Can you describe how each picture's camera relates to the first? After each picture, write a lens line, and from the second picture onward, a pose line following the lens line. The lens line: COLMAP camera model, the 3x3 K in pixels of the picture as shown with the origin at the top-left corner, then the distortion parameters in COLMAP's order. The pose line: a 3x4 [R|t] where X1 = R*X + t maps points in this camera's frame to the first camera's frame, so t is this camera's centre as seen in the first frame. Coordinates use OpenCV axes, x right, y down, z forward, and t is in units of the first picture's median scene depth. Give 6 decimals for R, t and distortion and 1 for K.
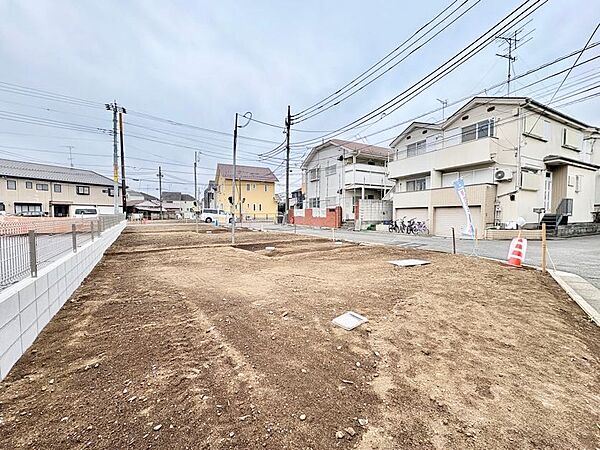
lens RADIAL K [[236.8, 0, 300.5], [0, 236.8, 226.6], [0, 0, 1]] dist [0.000168, -0.000132]
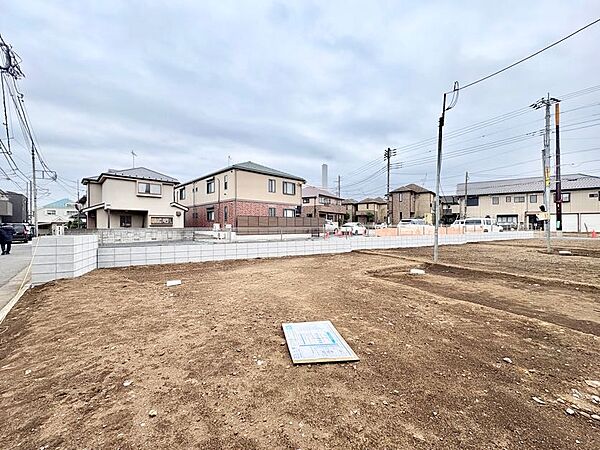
lens RADIAL K [[237.6, 0, 302.0], [0, 237.6, 223.6], [0, 0, 1]] dist [0.000778, 0.000195]
pose [[-0.149546, -0.006391, -0.988734, 0.210501], [-0.047873, 0.998853, 0.000785, -0.011918], [0.987595, 0.047451, -0.149680, 0.258015]]
